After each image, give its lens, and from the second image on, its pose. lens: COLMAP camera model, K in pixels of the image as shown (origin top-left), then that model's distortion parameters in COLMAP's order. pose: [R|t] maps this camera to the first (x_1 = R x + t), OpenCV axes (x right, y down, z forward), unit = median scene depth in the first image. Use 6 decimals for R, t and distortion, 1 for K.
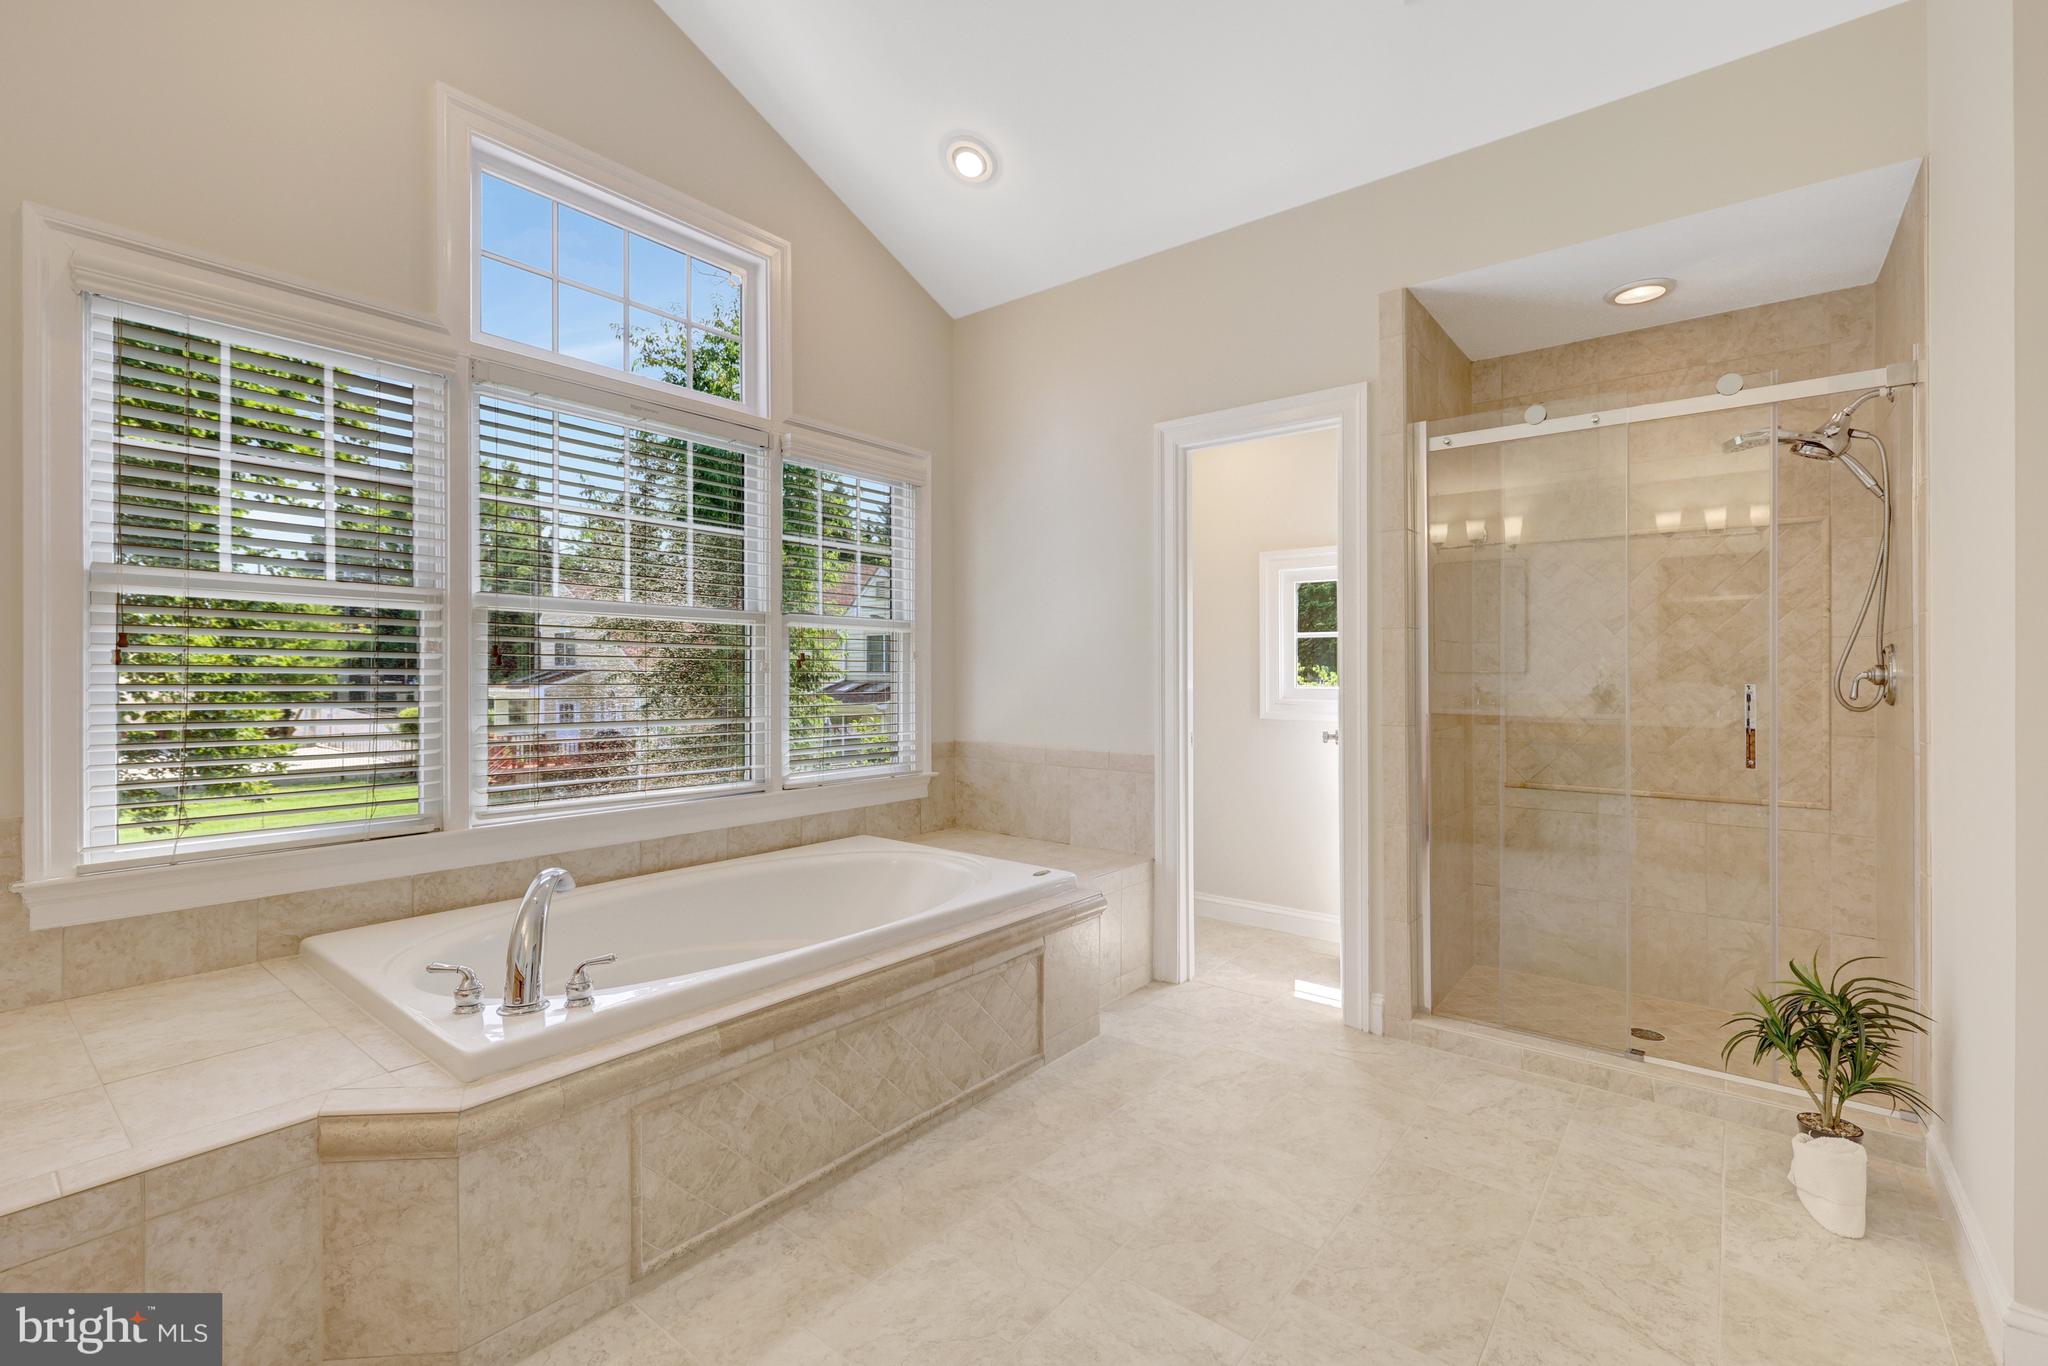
lens RADIAL K [[874.2, 0, 1030.4], [0, 874.2, 670.1], [0, 0, 1]] dist [0.012696, 0.000010]
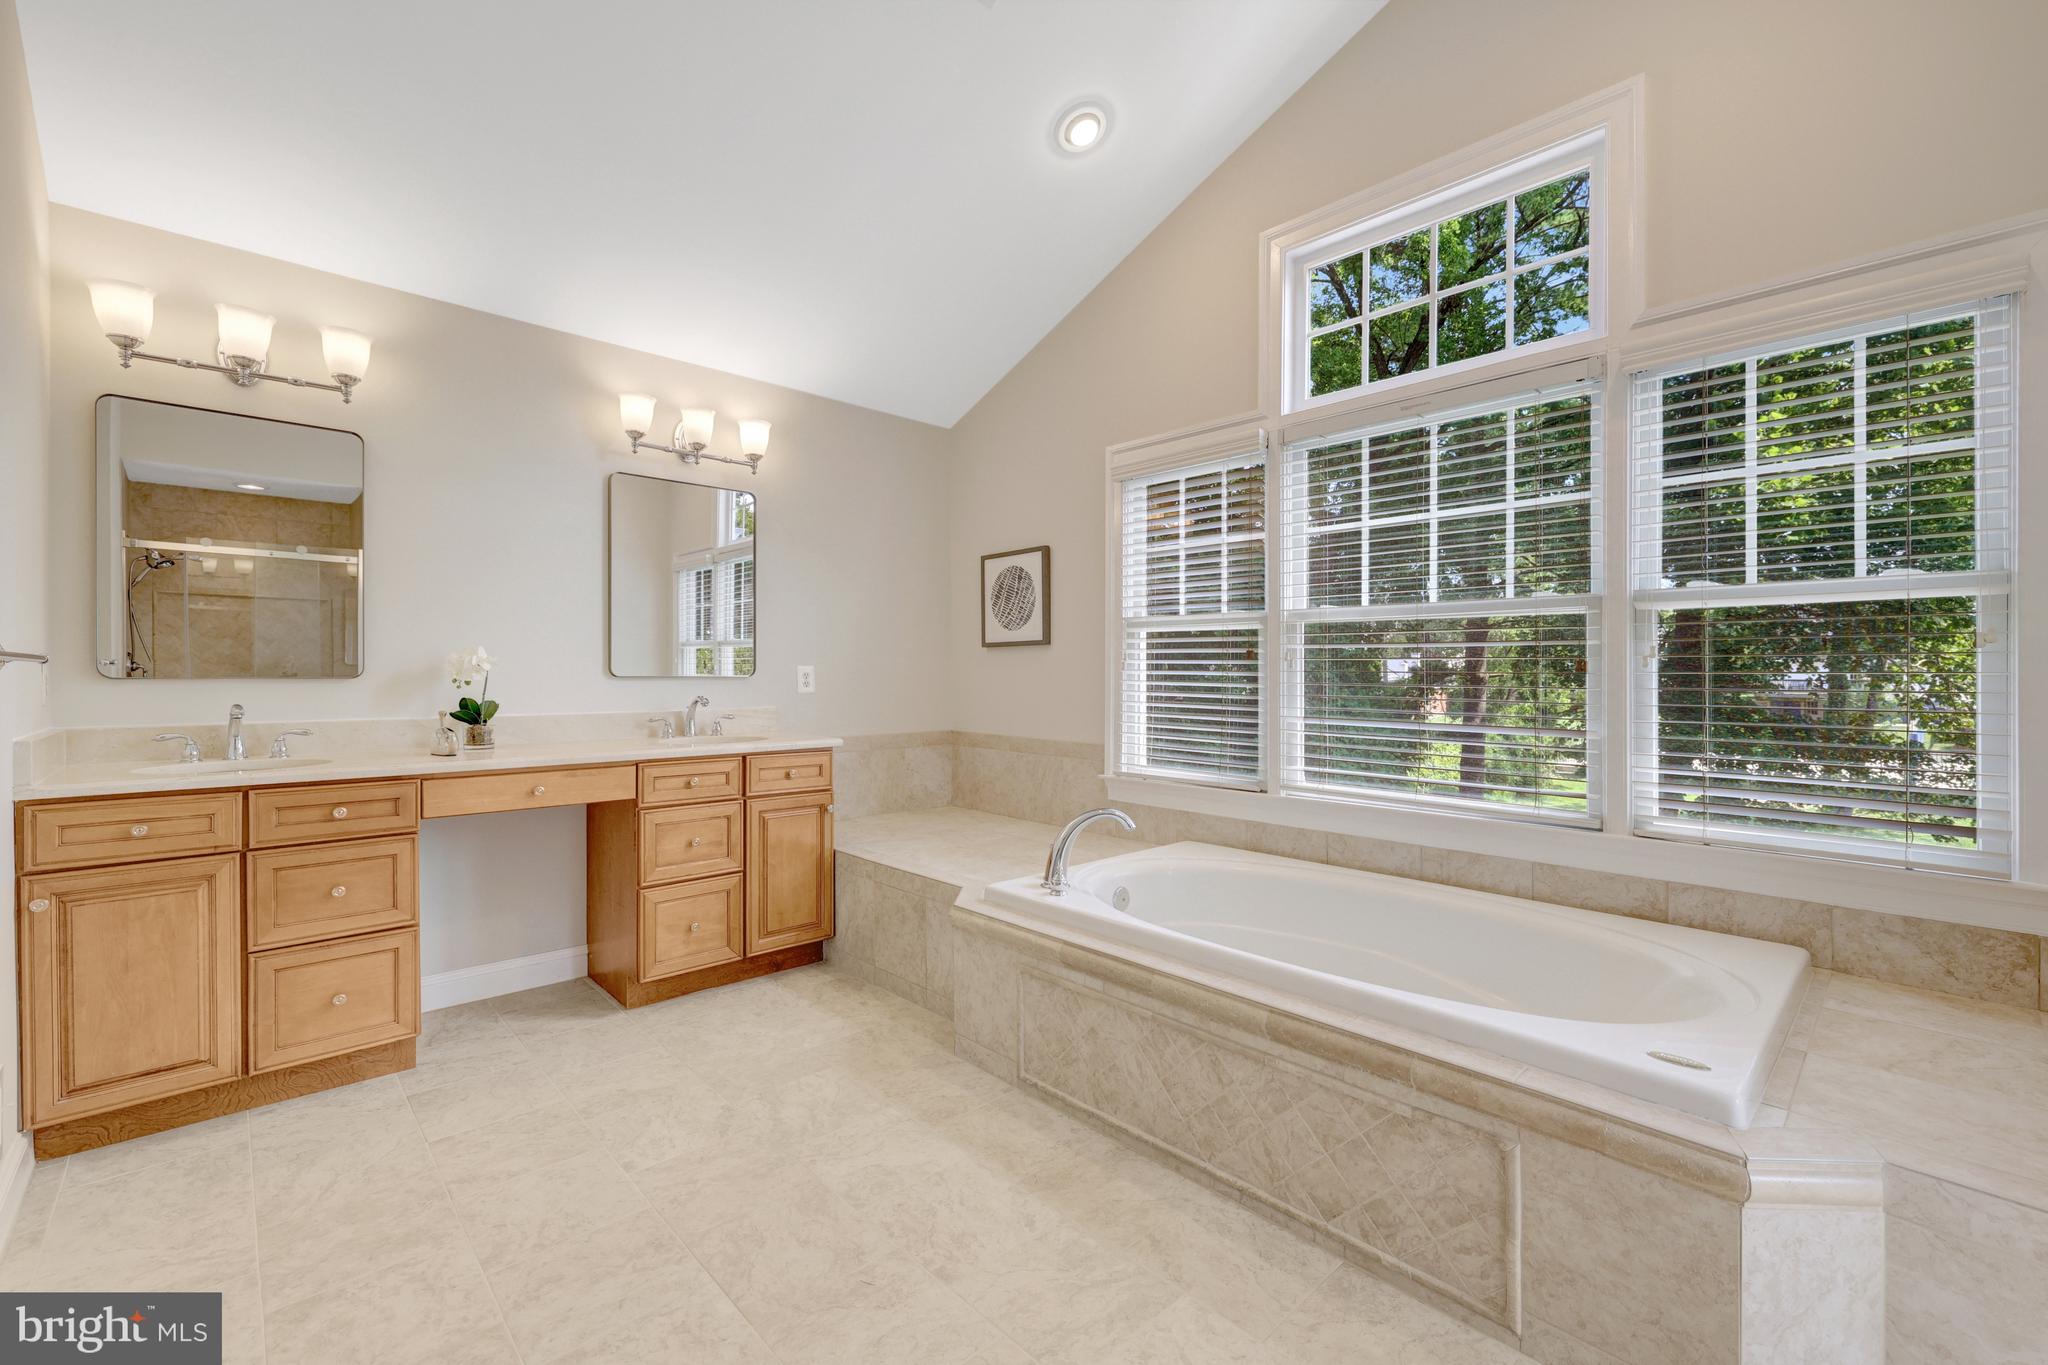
lens RADIAL K [[874.2, 0, 1033.8], [0, 874.2, 681.3], [0, 0, 1]] dist [0.012696, 0.000010]
pose [[-0.136287, 0.005780, -0.990652, 0.769894], [0.001853, 0.999983, 0.005580, 0.006861], [0.990668, -0.001075, -0.136296, 0.924954]]
